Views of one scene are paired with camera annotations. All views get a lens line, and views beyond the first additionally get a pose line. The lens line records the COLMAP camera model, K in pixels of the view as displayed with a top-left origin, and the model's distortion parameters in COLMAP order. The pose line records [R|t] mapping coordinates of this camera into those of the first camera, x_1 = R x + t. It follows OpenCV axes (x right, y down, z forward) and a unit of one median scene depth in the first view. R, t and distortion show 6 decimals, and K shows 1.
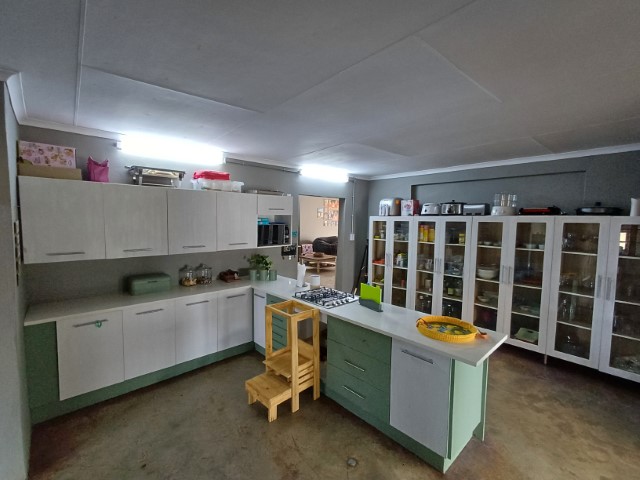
lens RADIAL K [[292.3, 0, 318.3], [0, 292.3, 240.0], [0, 0, 1]] dist [0.002090, 0.000375]
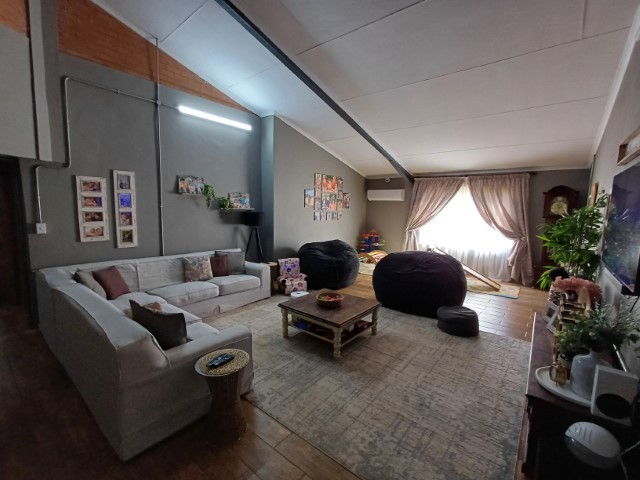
lens RADIAL K [[292.3, 0, 321.2], [0, 292.3, 239.2], [0, 0, 1]] dist [0.002090, 0.000375]
pose [[0.992080, -0.002398, 0.125588, -0.041090], [-0.002599, 0.999212, 0.039610, -0.035172], [-0.125584, -0.039623, 0.991291, 0.436764]]
